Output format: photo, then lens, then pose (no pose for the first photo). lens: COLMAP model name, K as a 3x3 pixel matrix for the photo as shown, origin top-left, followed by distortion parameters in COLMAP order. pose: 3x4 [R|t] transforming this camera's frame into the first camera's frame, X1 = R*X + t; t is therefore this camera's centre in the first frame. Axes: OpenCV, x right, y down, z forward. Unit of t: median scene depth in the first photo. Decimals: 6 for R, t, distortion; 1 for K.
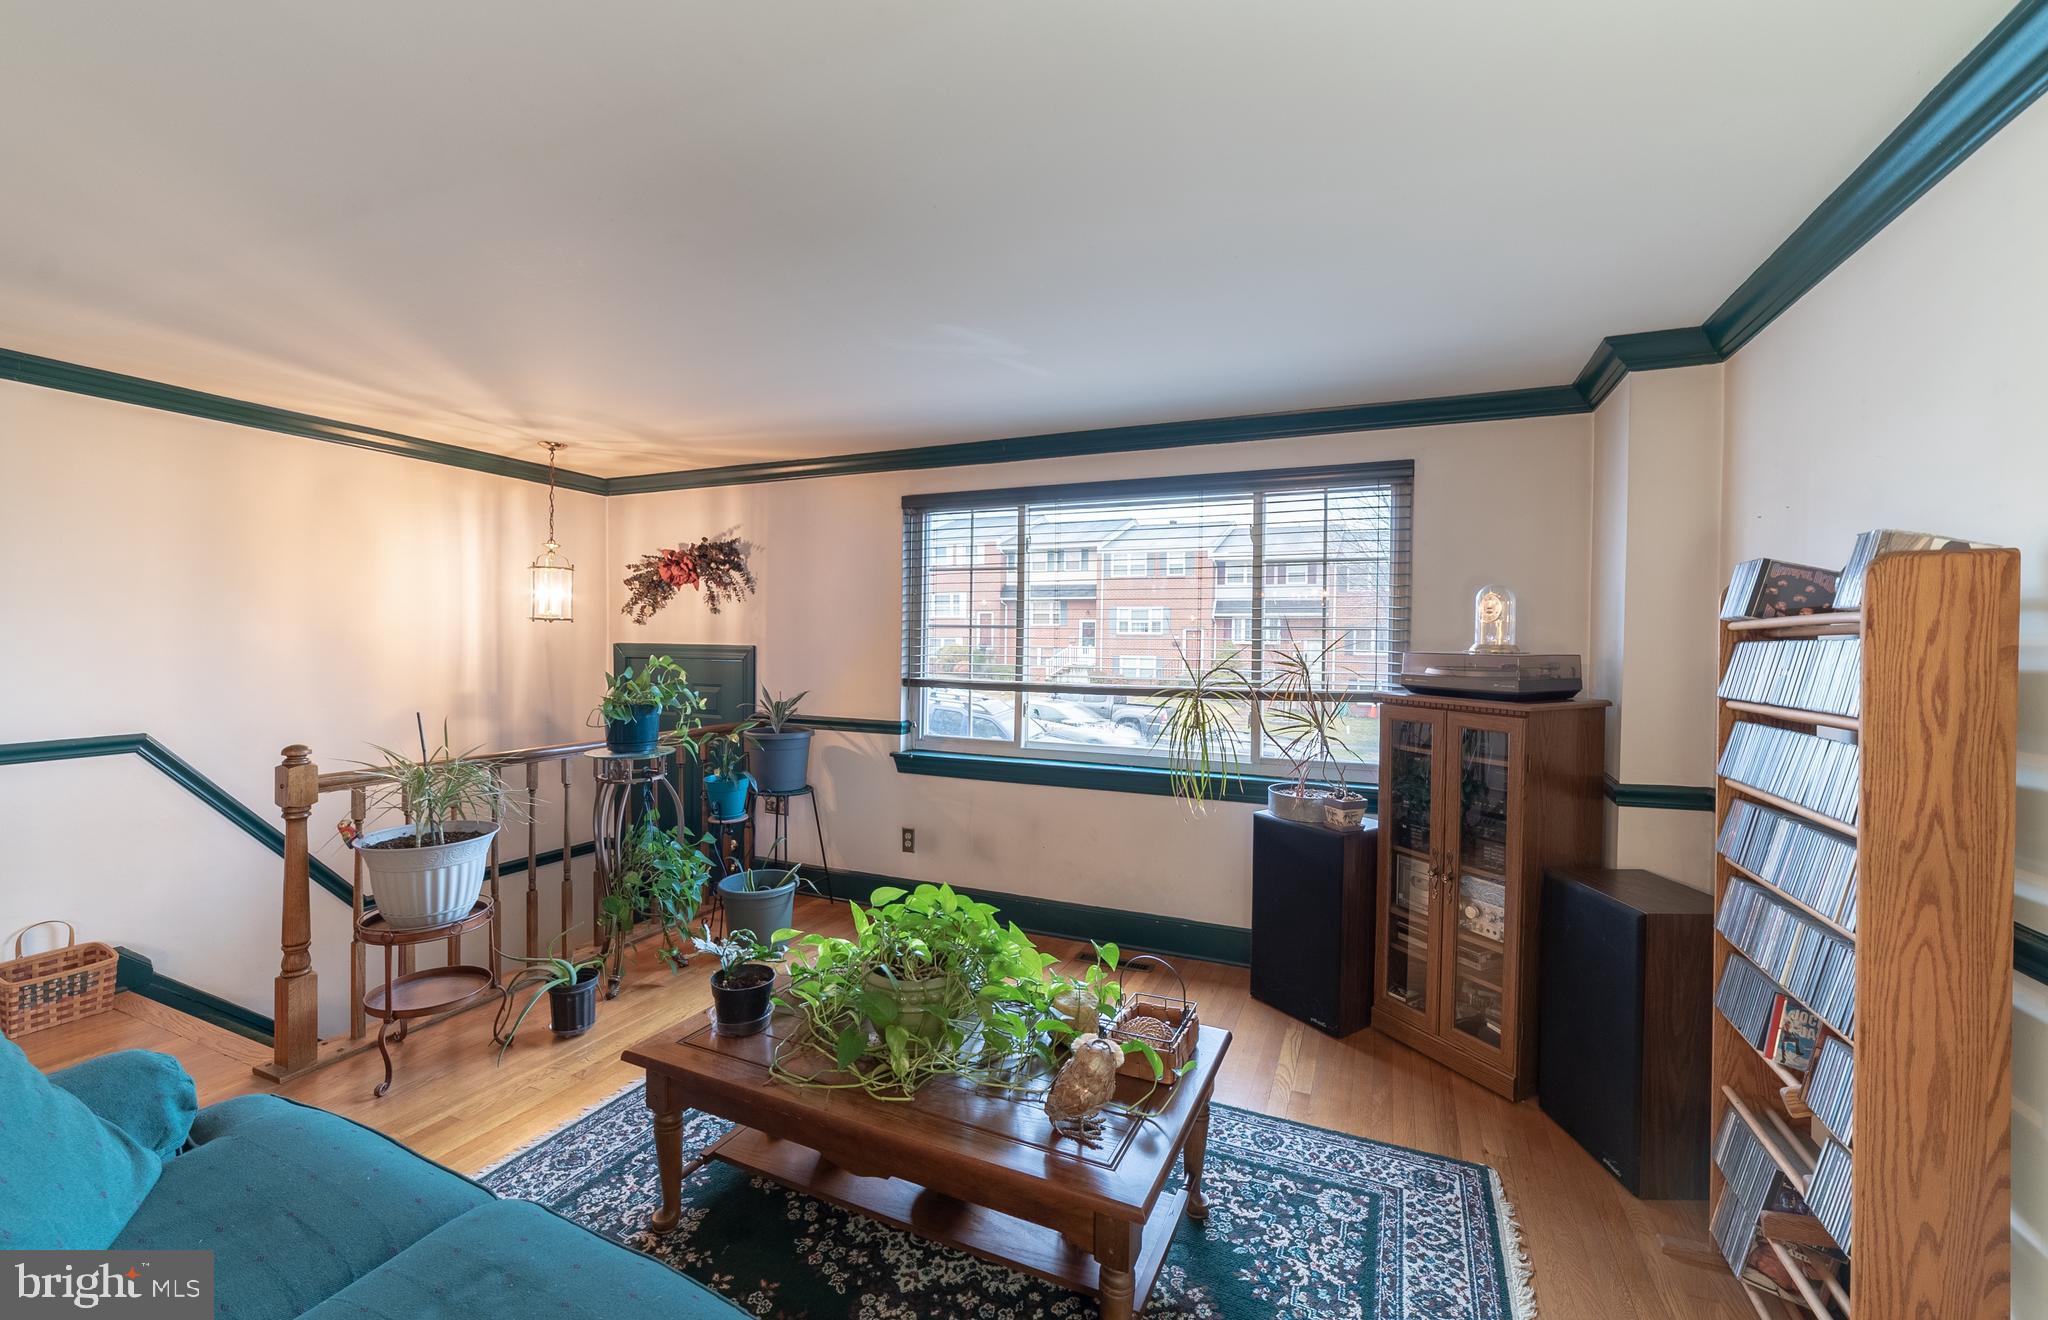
lens RADIAL K [[844.5, 0, 1030.0], [0, 844.5, 642.5], [0, 0, 1]] dist [0.015411, 0.000065]
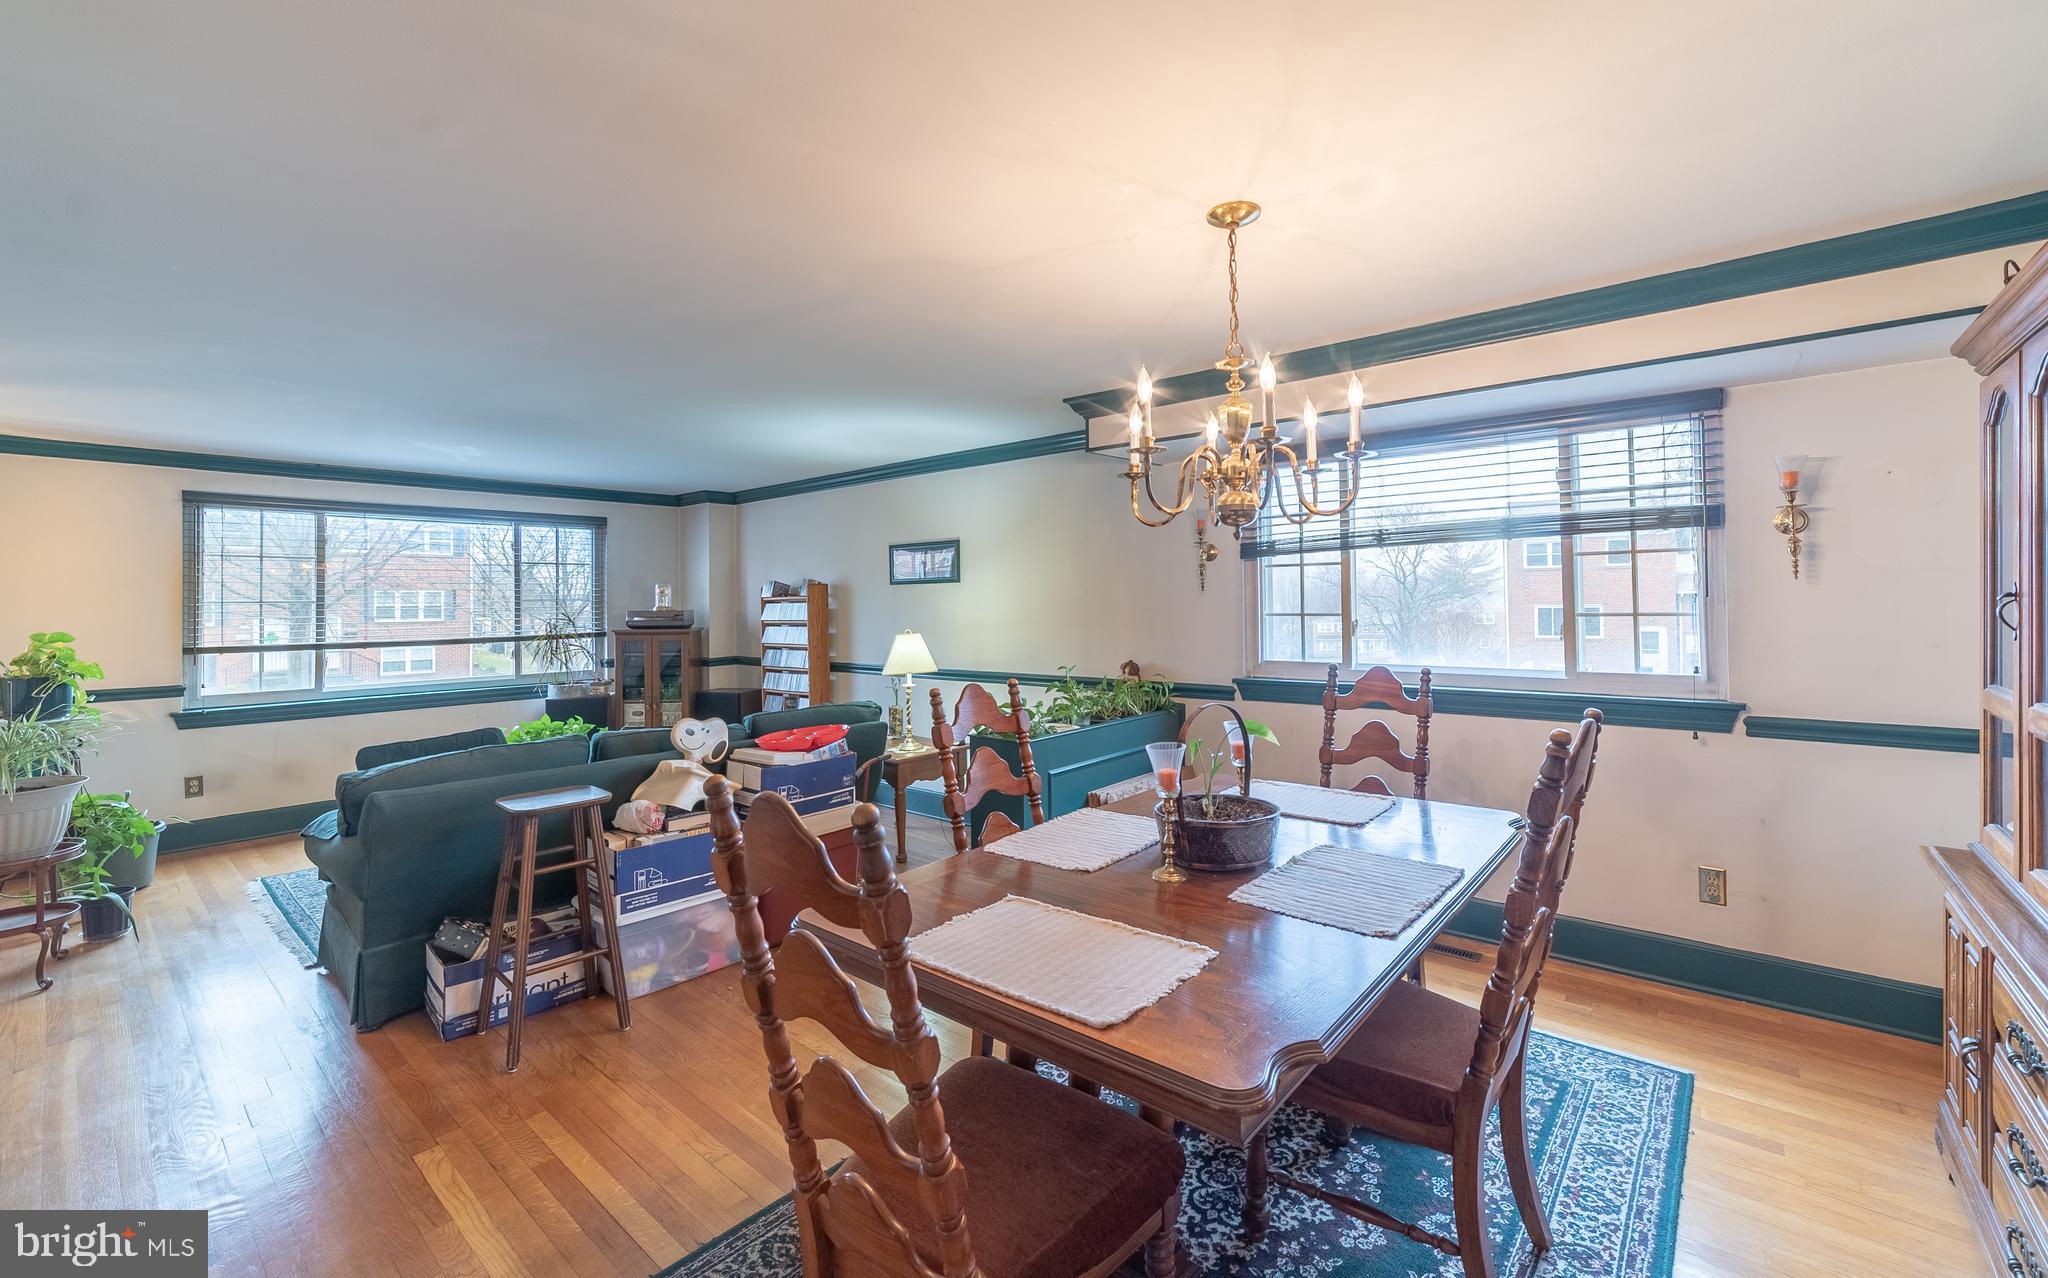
lens RADIAL K [[832.1, 0, 1066.4], [0, 832.1, 601.3], [0, 0, 1]] dist [-0.021807, -0.000783]
pose [[0.279049, -0.014882, 0.960162, -1.052381], [0.019199, 0.999767, 0.009916, -0.010569], [-0.960085, 0.015667, 0.279269, -0.566172]]
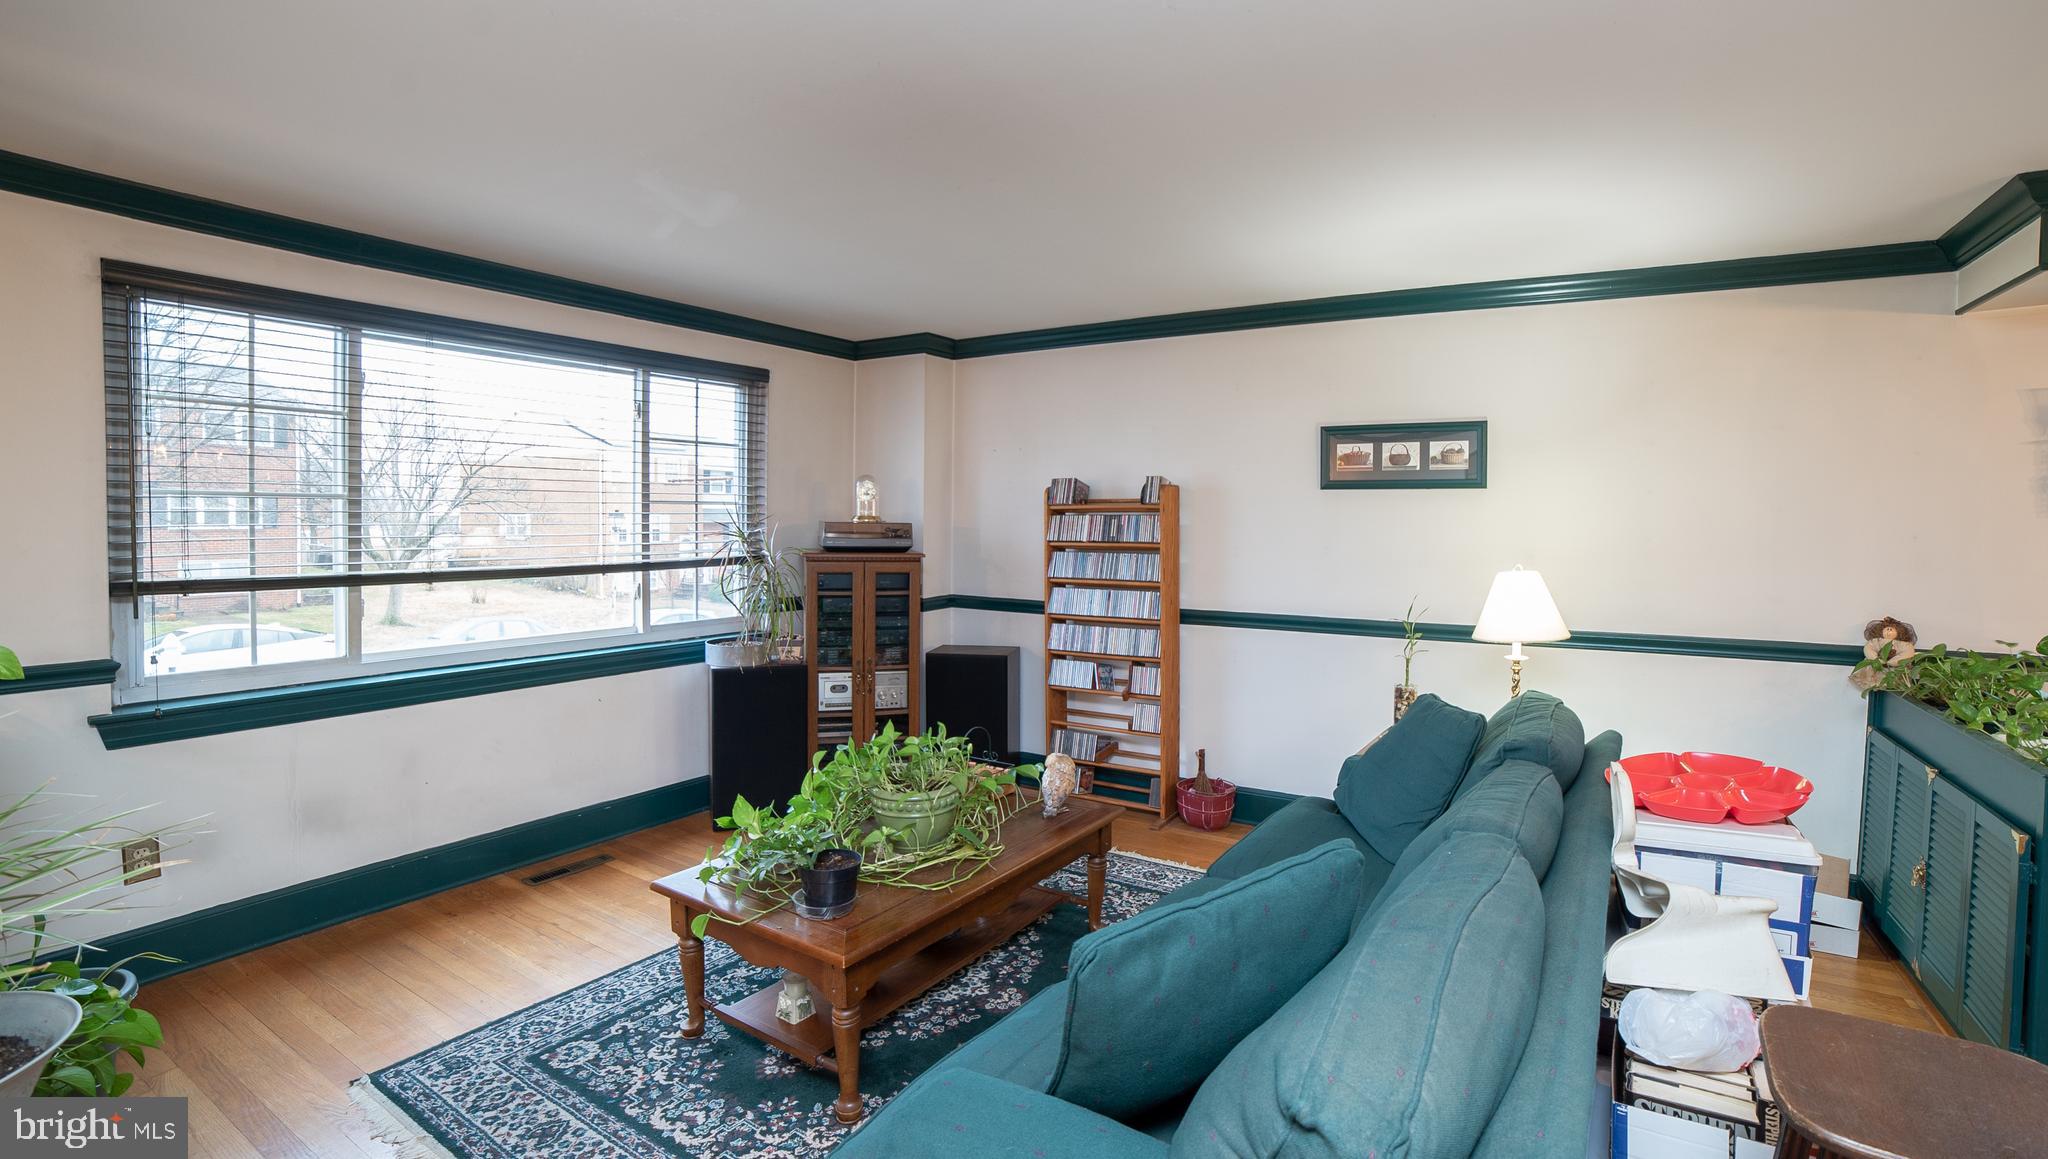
lens RADIAL K [[932.7, 0, 1019.0], [0, 932.7, 563.5], [0, 0, 1]] dist [-0.018307, 0.000825]
pose [[0.164449, -0.057757, 0.984693, -0.788836], [-0.000987, 0.998274, 0.058718, -0.008936], [-0.986385, -0.010629, 0.164108, 0.357201]]
